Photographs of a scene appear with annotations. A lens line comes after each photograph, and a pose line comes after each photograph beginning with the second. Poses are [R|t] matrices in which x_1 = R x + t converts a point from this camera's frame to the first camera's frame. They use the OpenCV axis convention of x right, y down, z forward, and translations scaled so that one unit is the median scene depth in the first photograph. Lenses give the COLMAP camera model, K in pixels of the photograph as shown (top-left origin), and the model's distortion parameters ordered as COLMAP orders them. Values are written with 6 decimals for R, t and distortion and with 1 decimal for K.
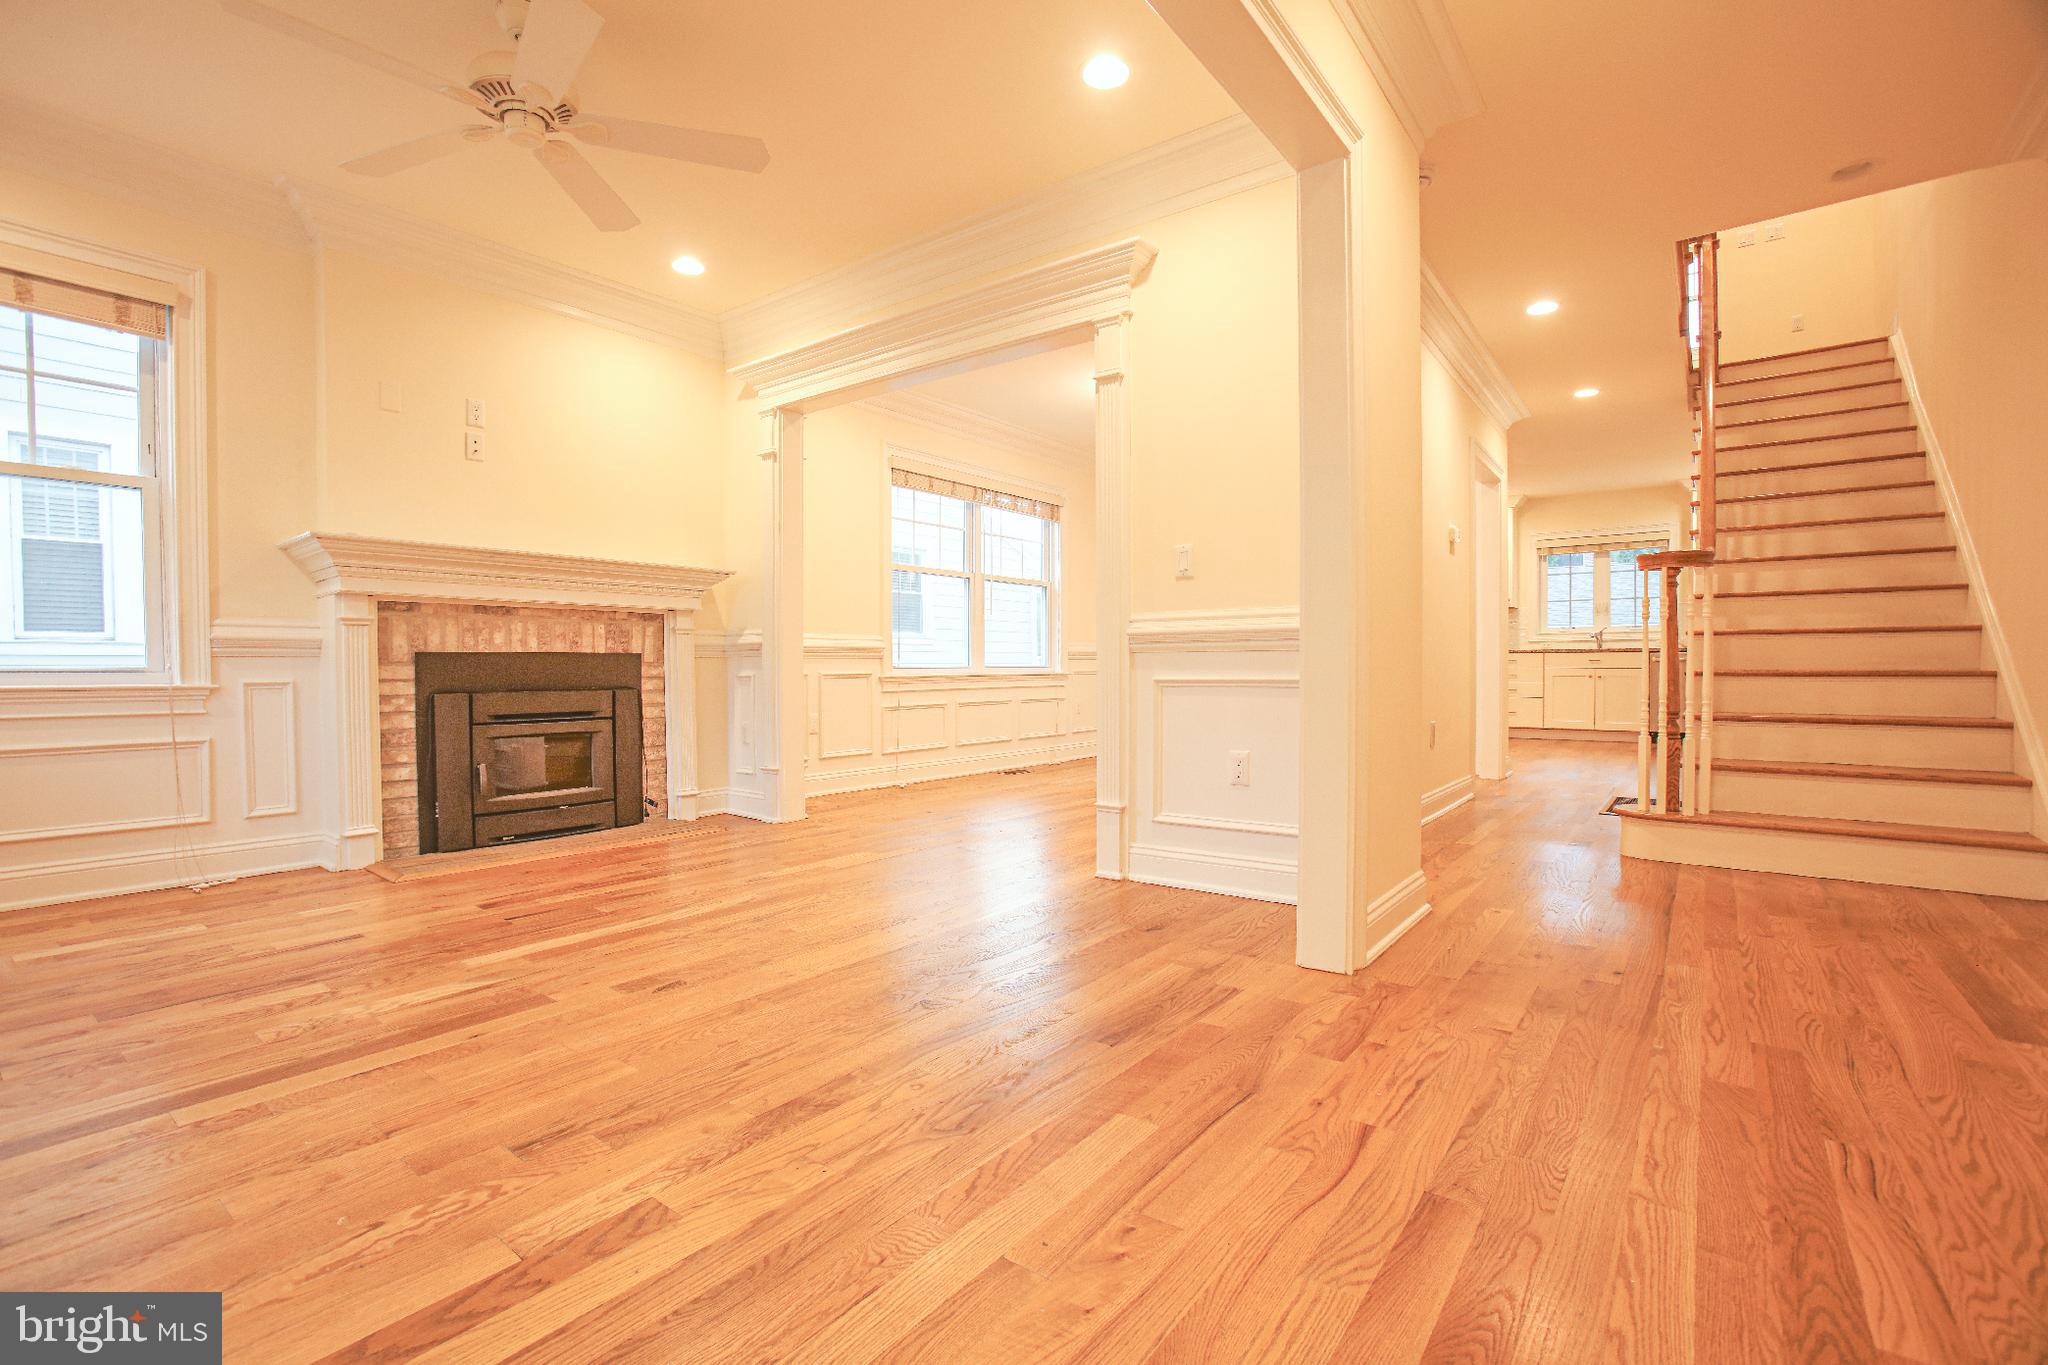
lens RADIAL K [[924.1, 0, 995.6], [0, 924.1, 679.8], [0, 0, 1]] dist [-0.033471, 0.004348]
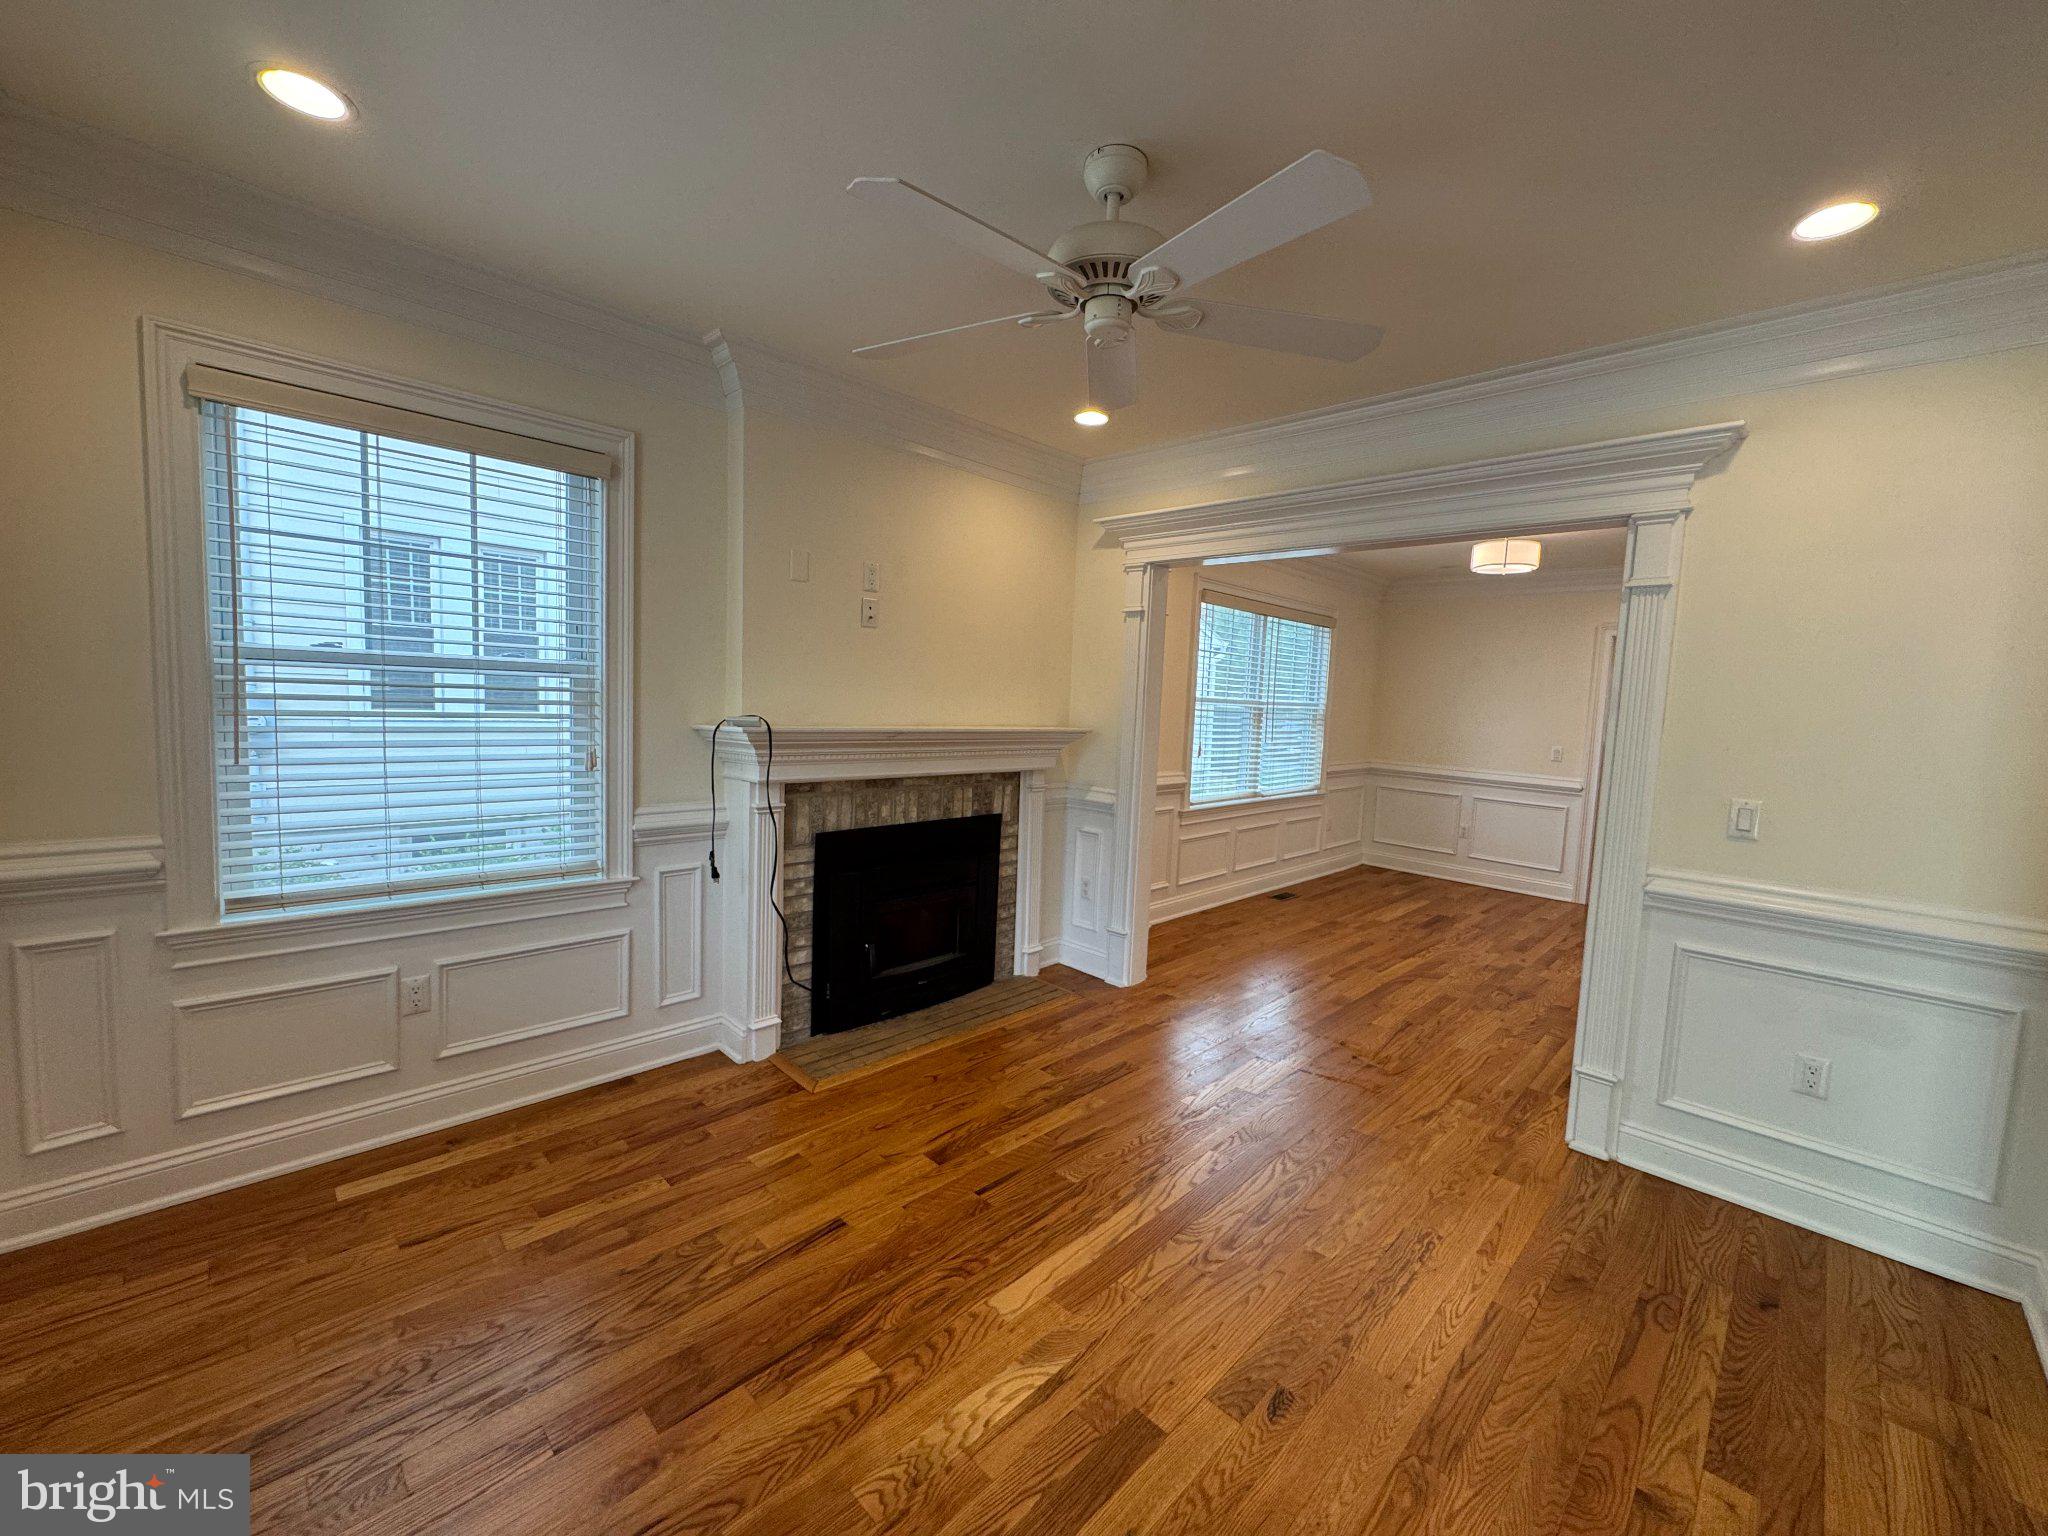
lens RADIAL K [[814.7, 0, 1025.3], [0, 814.7, 763.0], [0, 0, 1]] dist [-0.001212, -0.000172]
pose [[0.993122, 0.055109, -0.103300, -0.518762], [-0.048367, 0.996601, 0.066680, -0.271864], [0.106624, -0.061225, 0.992413, 0.268545]]
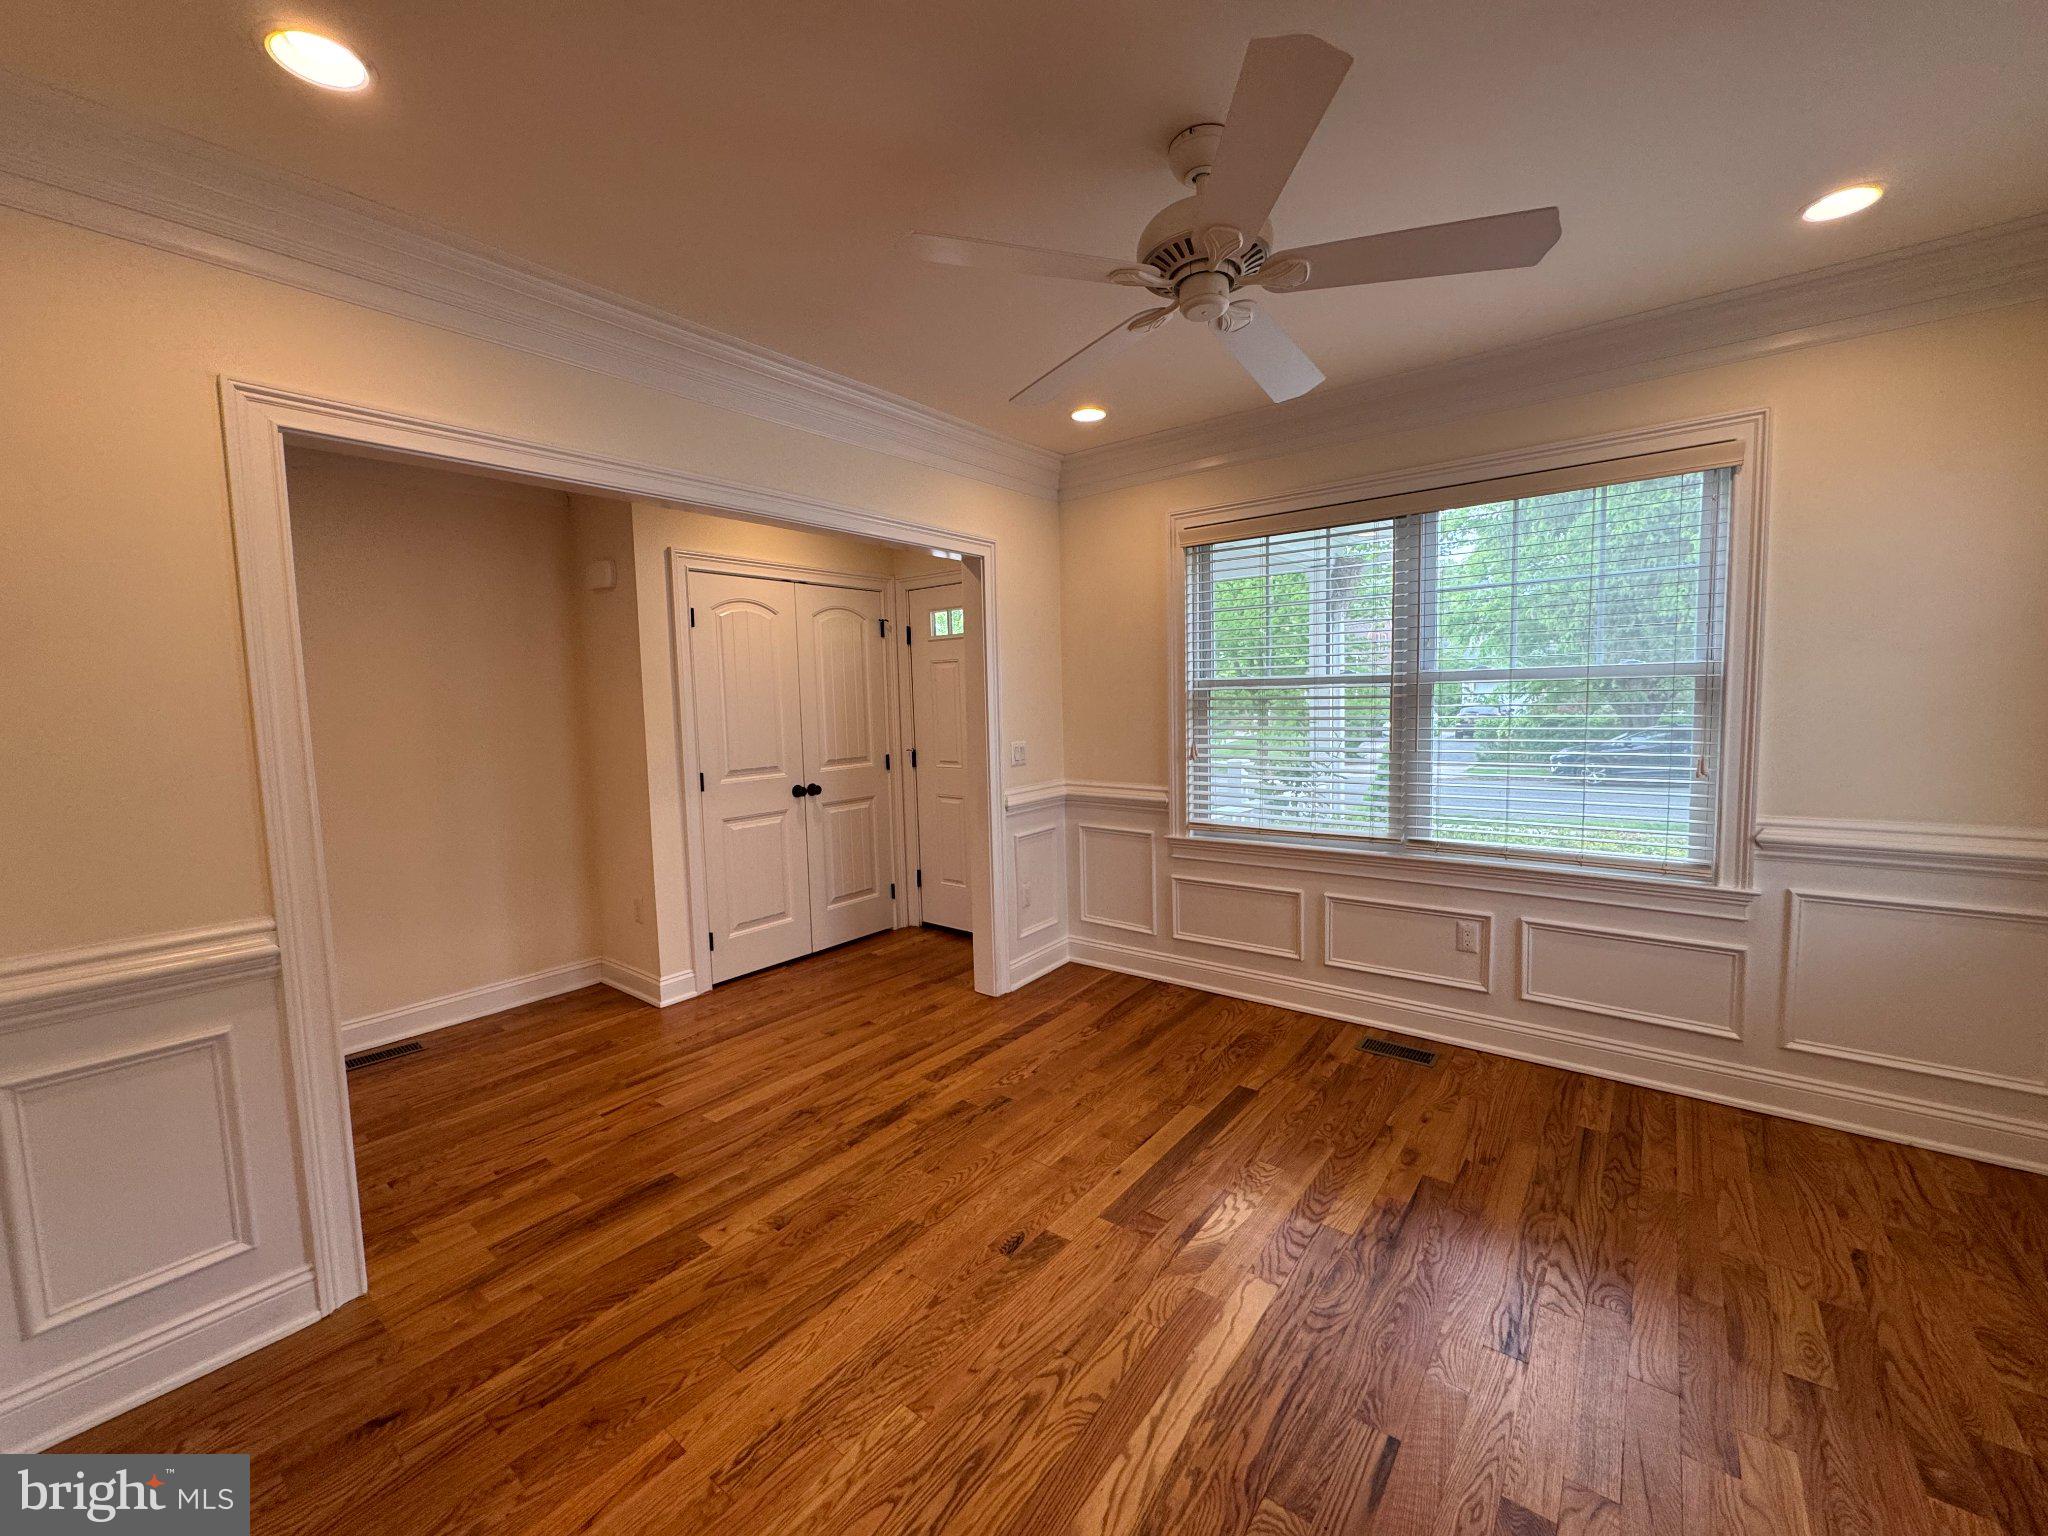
lens RADIAL K [[814.7, 0, 1026.3], [0, 814.7, 769.0], [0, 0, 1]] dist [-0.001212, -0.000172]
pose [[-0.999449, 0.032446, -0.006957, -0.366688], [0.031551, 0.994109, 0.103687, -0.295504], [0.010281, 0.103410, -0.994586, 1.803484]]
